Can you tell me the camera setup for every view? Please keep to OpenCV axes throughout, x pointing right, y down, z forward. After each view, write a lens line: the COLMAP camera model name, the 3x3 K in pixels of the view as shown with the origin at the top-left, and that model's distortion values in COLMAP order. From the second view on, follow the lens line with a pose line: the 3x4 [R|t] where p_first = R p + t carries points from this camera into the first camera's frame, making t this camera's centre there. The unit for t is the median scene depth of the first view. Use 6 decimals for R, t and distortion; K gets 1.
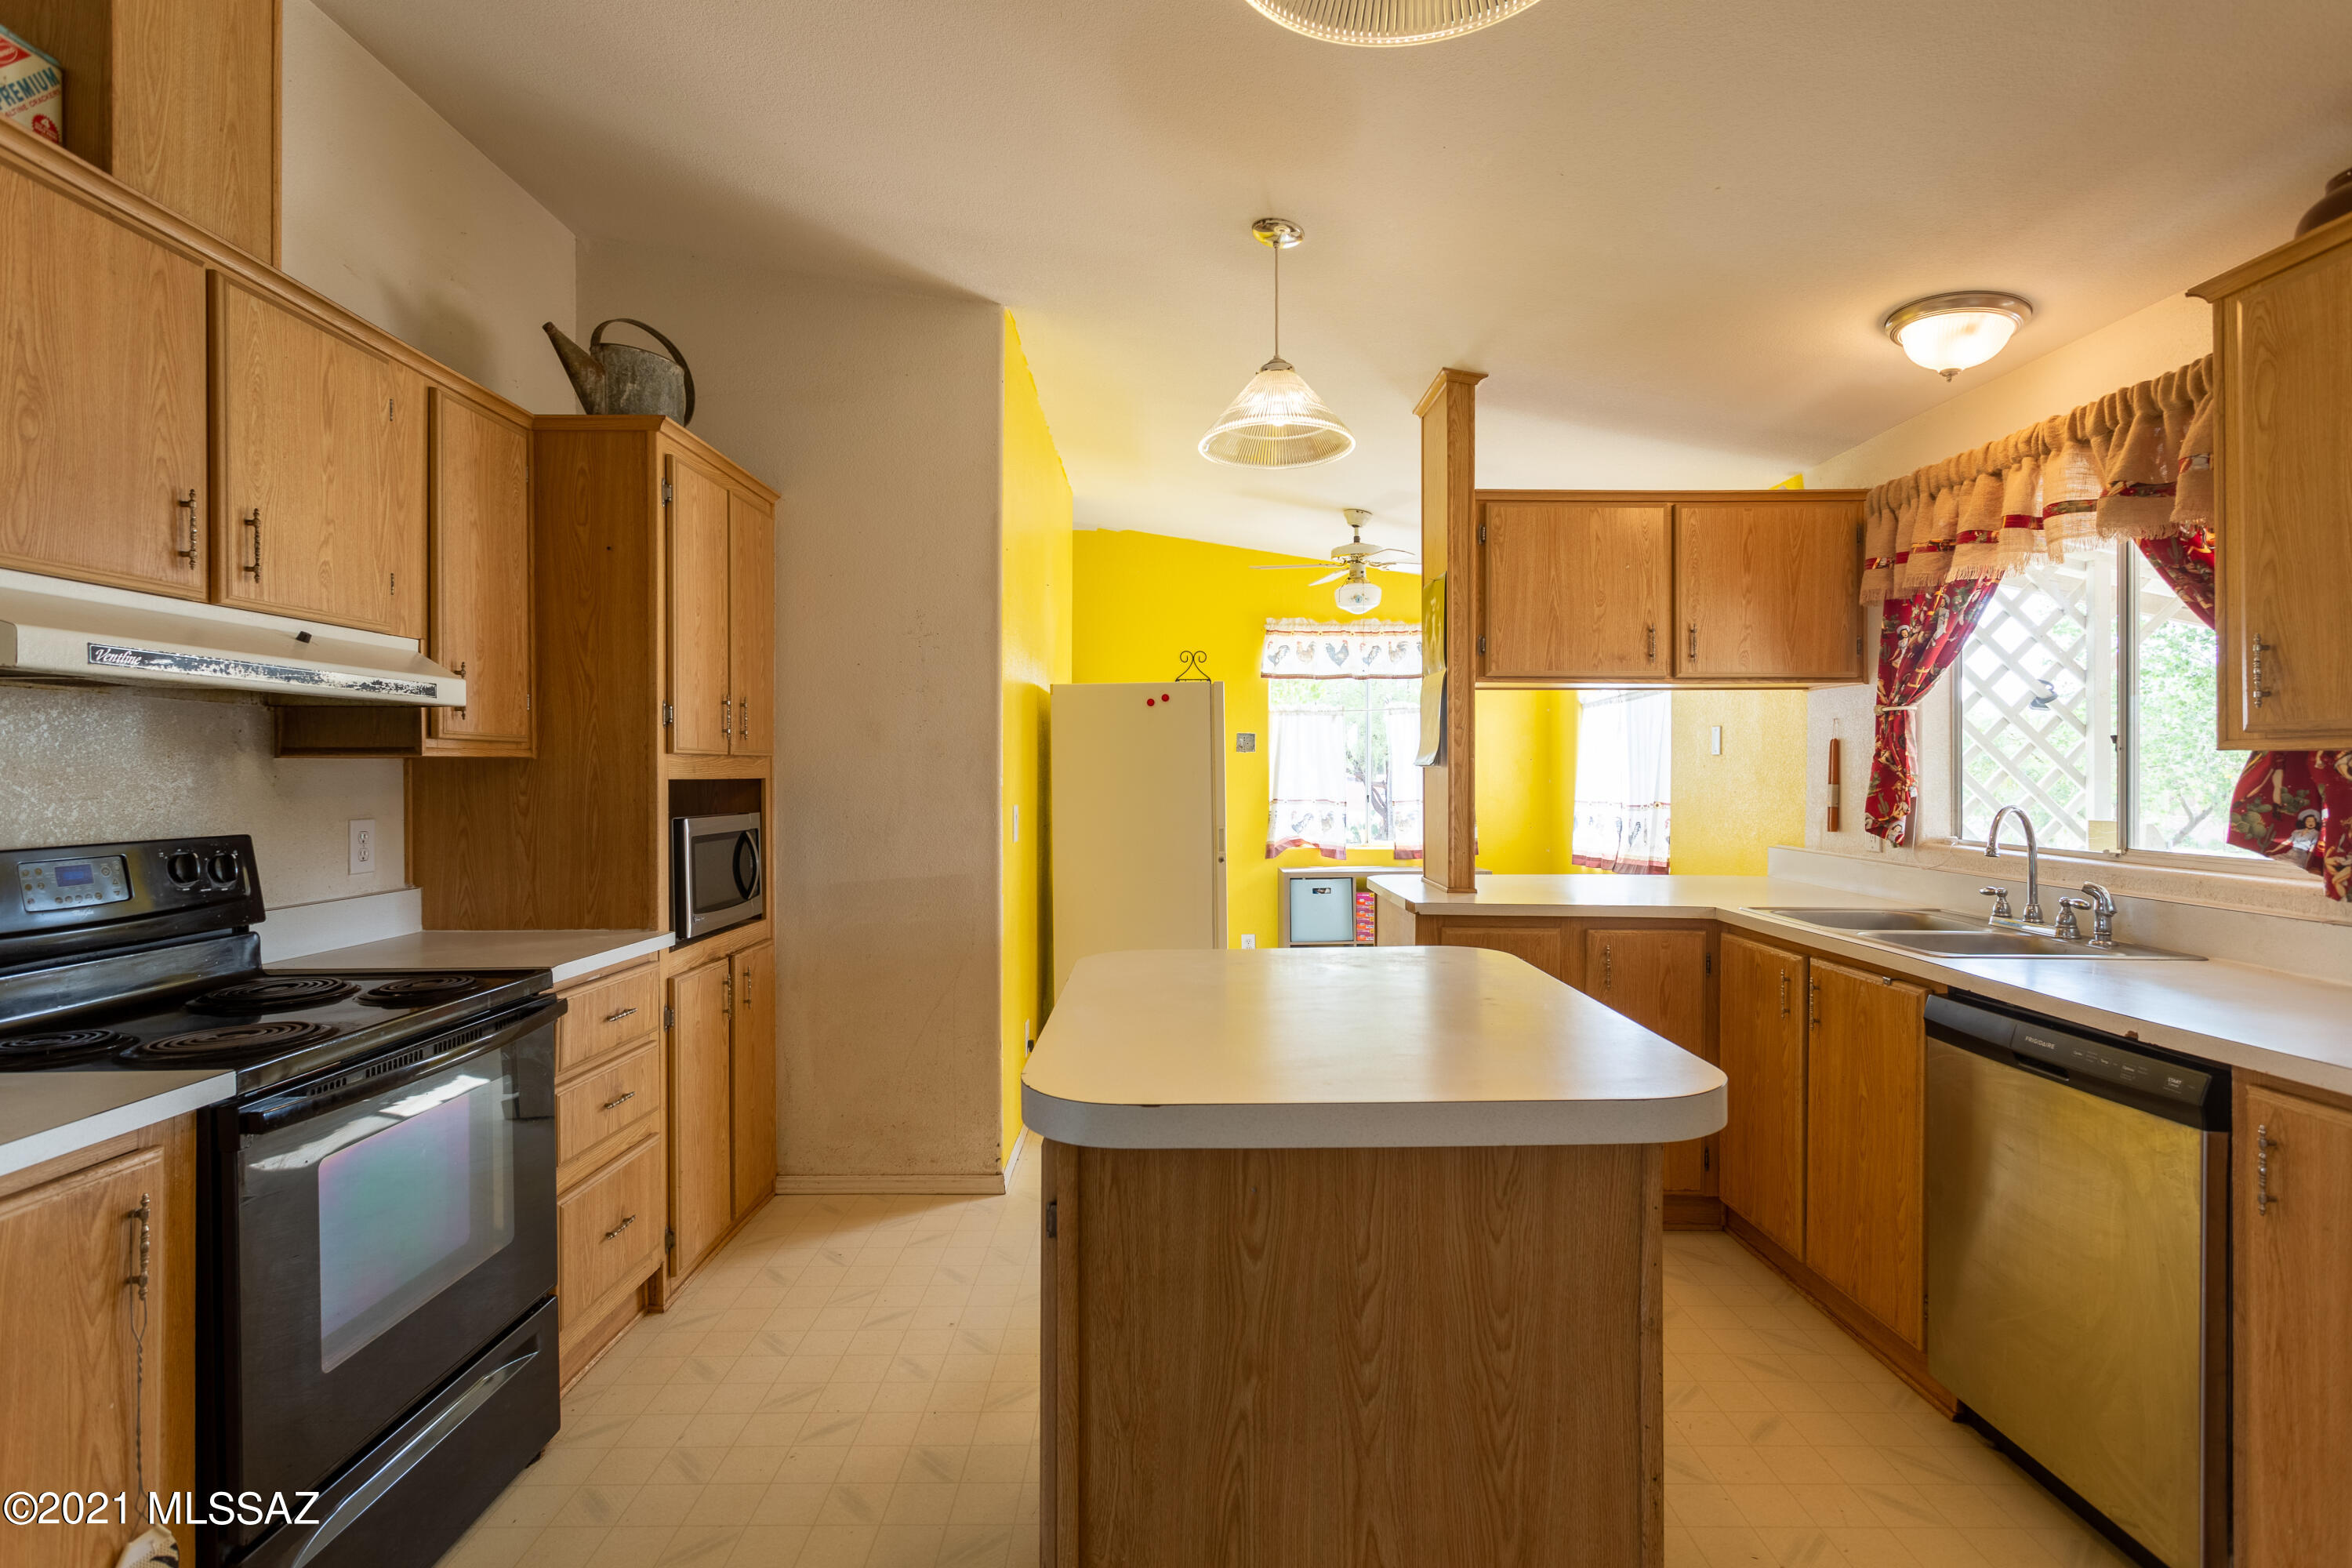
lens RADIAL K [[1114.7, 0, 1176.4], [0, 1114.7, 784.5], [0, 0, 1]] dist [0.000210, 0.000201]
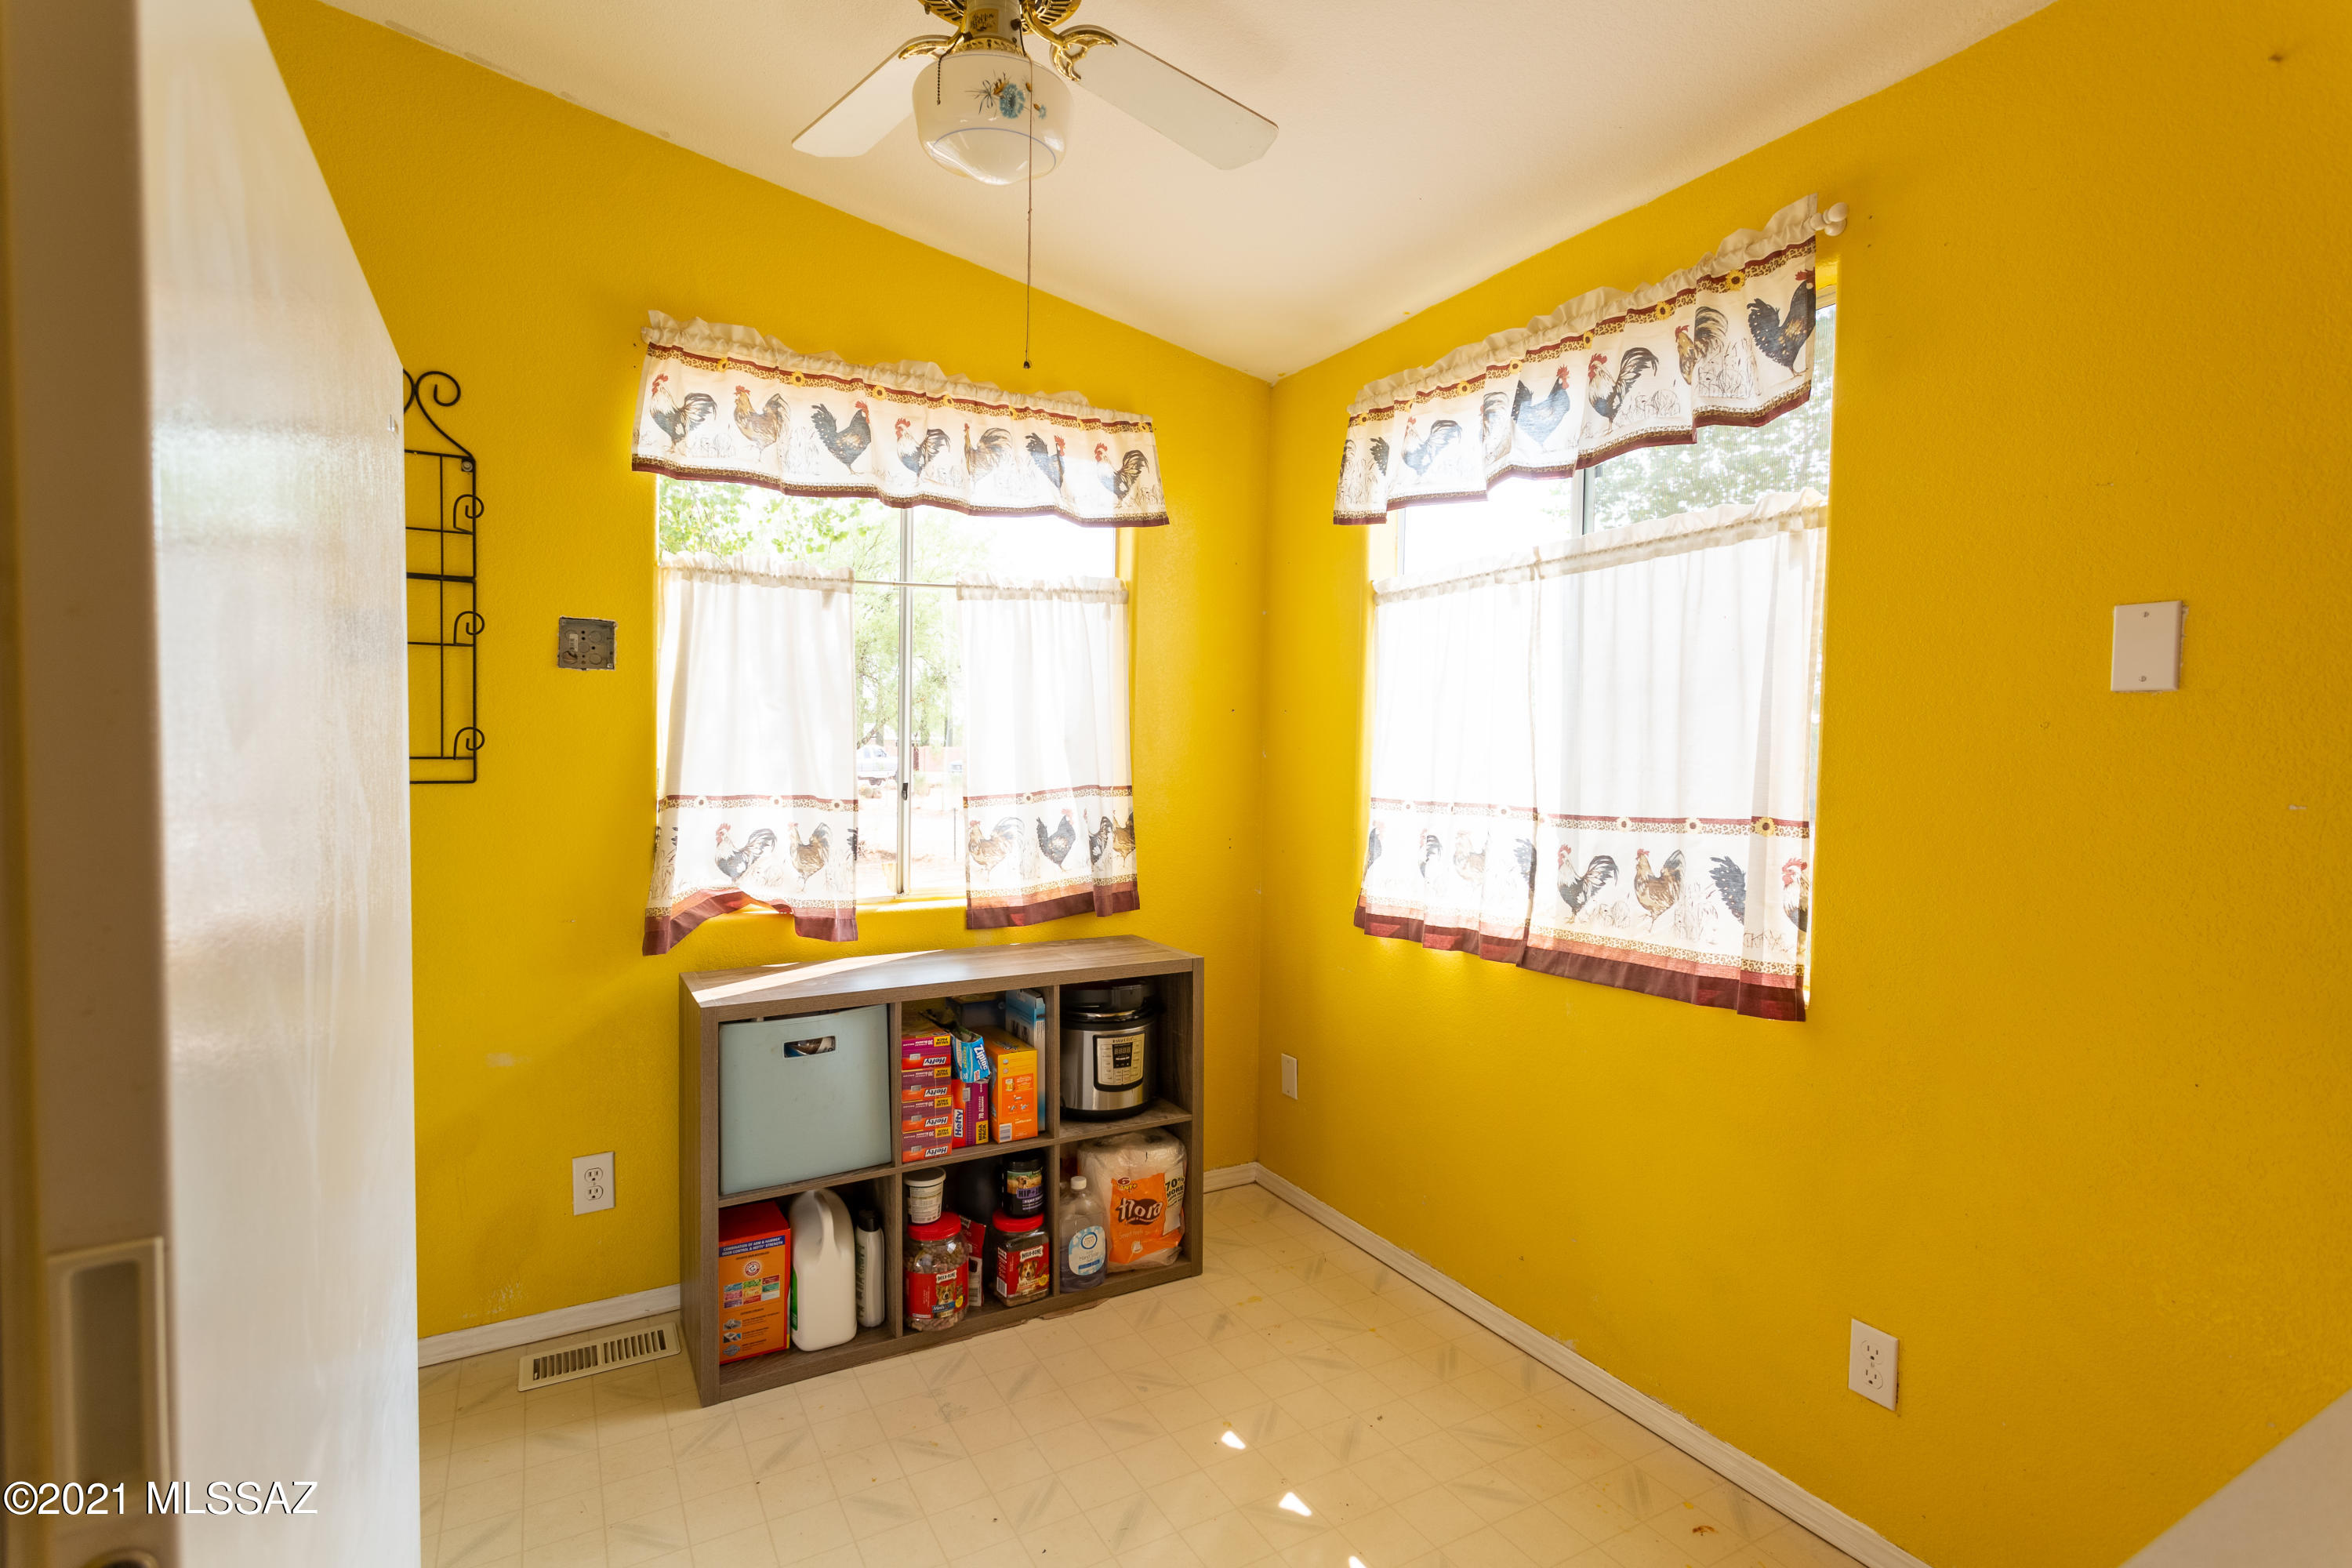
lens RADIAL K [[1114.7, 0, 1167.7], [0, 1114.7, 750.8], [0, 0, 1]] dist [0.000210, 0.000201]
pose [[0.870945, 0.001458, 0.491378, 0.048888], [-0.008384, 0.999894, 0.011894, -0.008897], [-0.491309, -0.014479, 0.870865, 0.588046]]
